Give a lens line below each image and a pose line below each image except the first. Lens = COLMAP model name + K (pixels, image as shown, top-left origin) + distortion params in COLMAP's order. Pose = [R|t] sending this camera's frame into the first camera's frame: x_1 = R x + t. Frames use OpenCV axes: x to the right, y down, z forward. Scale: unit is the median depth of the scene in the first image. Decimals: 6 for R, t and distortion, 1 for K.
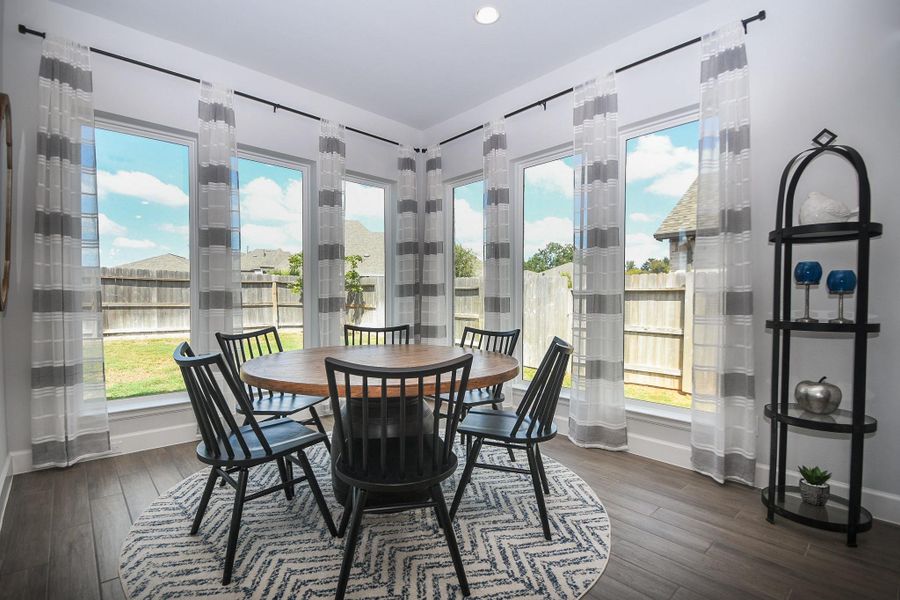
lens RADIAL K [[415.6, 0, 443.4], [0, 415.6, 306.3], [0, 0, 1]] dist [0.002903, 0.000918]
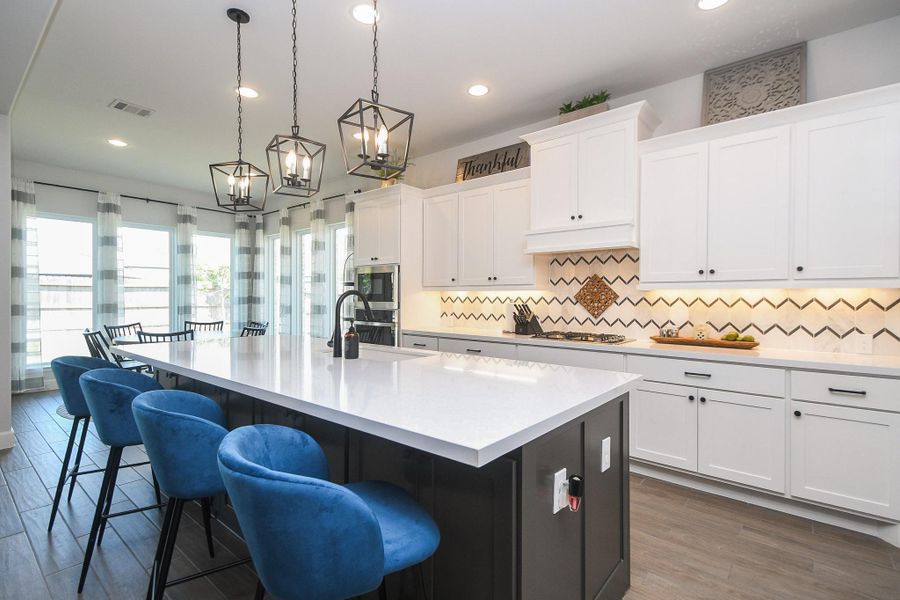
lens RADIAL K [[415.6, 0, 458.1], [0, 415.6, 296.4], [0, 0, 1]] dist [0.002903, 0.000918]
pose [[0.987600, 0.001785, 0.156984, 1.062850], [0.001423, 0.999793, -0.020318, -0.042127], [-0.156987, 0.020289, 0.987392, -1.631323]]
